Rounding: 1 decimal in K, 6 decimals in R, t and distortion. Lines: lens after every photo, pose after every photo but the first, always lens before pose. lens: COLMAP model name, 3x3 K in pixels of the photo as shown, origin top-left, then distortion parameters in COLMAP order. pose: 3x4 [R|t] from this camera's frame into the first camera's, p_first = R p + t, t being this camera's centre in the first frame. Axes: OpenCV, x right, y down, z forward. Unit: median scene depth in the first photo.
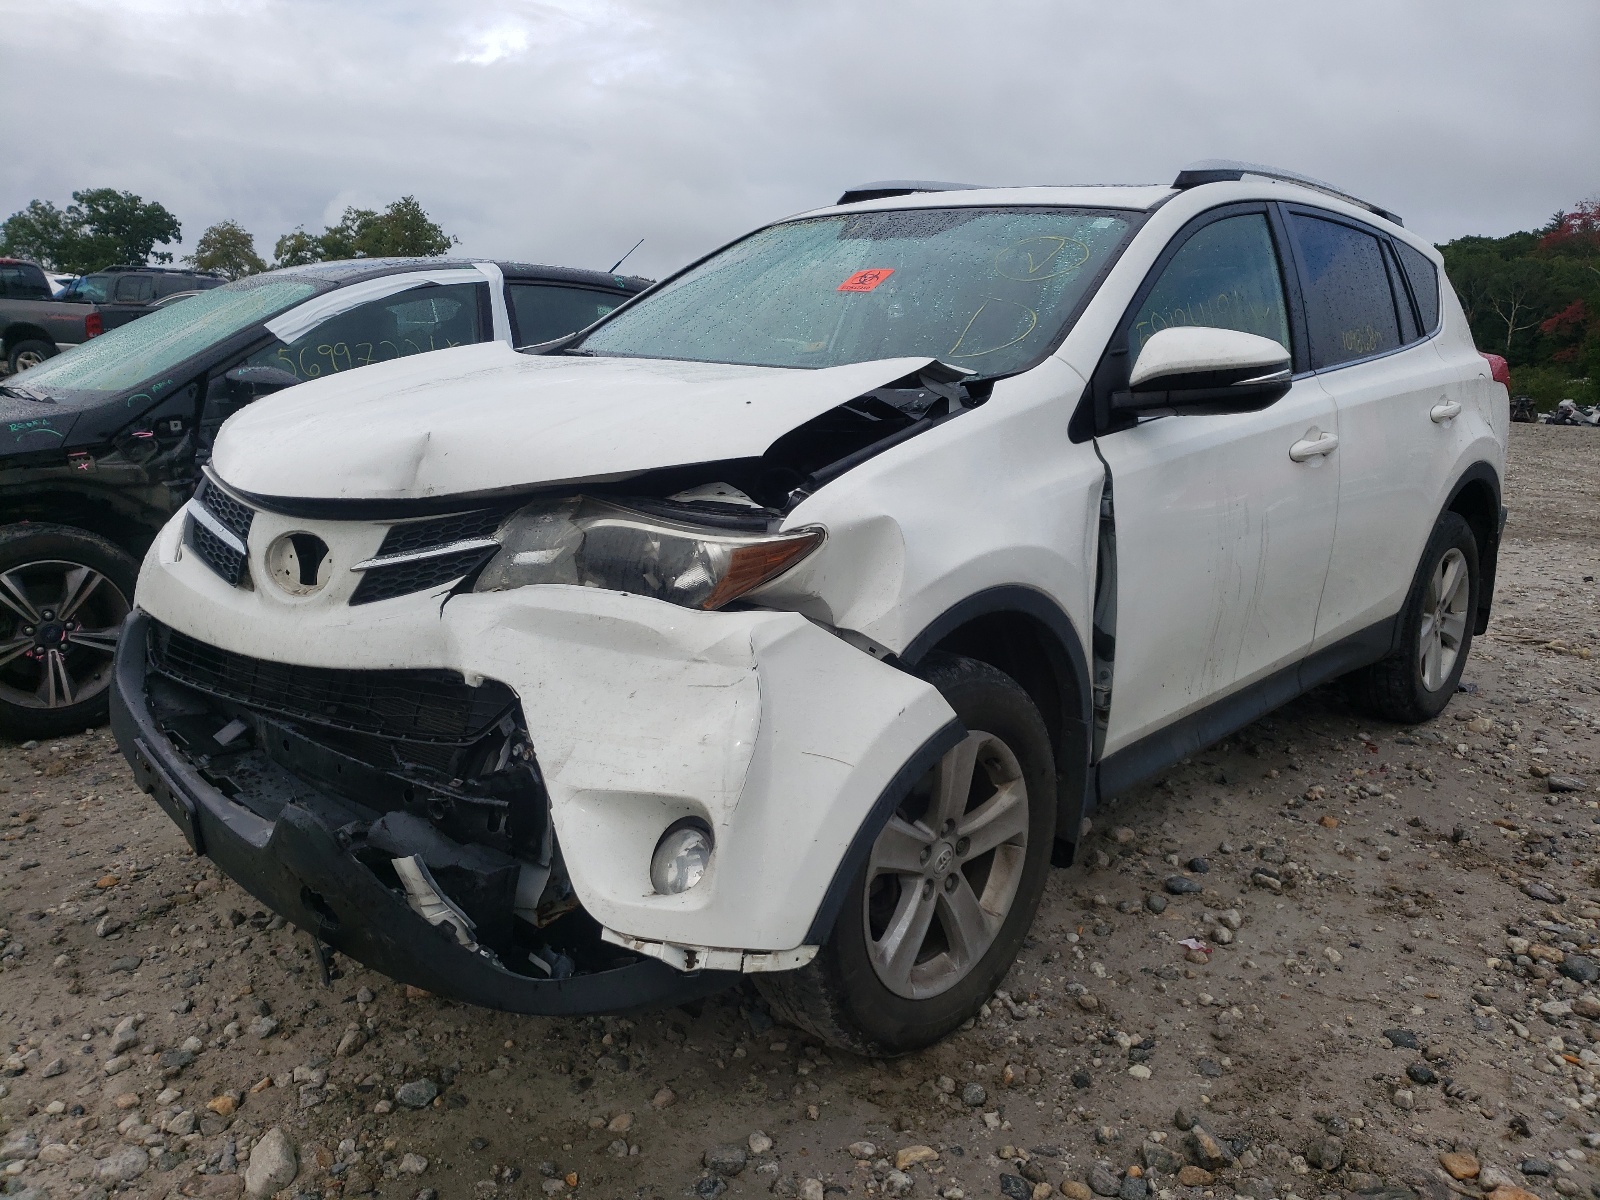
lens RADIAL K [[1237.3, 0, 800.0], [0, 1237.3, 600.0], [0, 0, 1]] dist [0.000202, 0.035541]
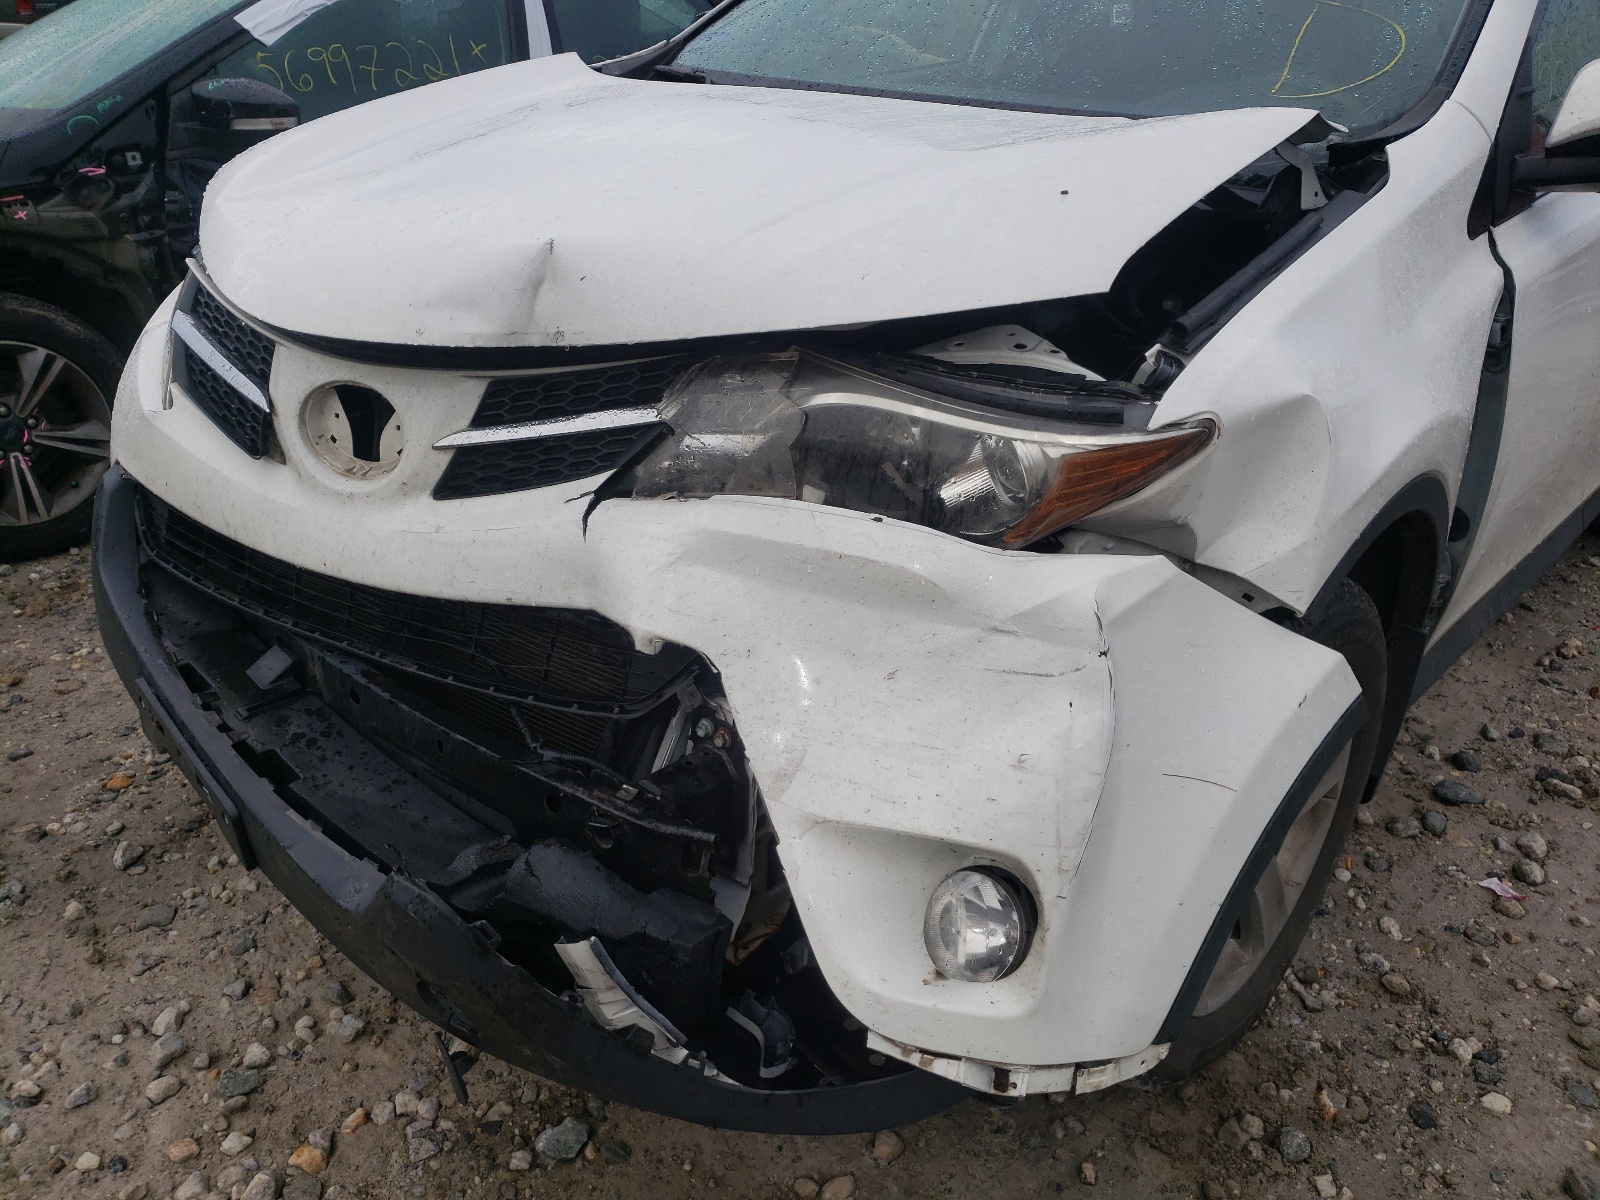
lens RADIAL K [[1237.3, 0, 800.0], [0, 1237.3, 600.0], [0, 0, 1]] dist [0.000202, 0.035541]
pose [[0.999954, 0.006590, 0.007038, -0.164258], [-0.008012, 0.973979, 0.226498, -0.093626], [-0.005362, -0.226544, 0.973986, 0.321531]]
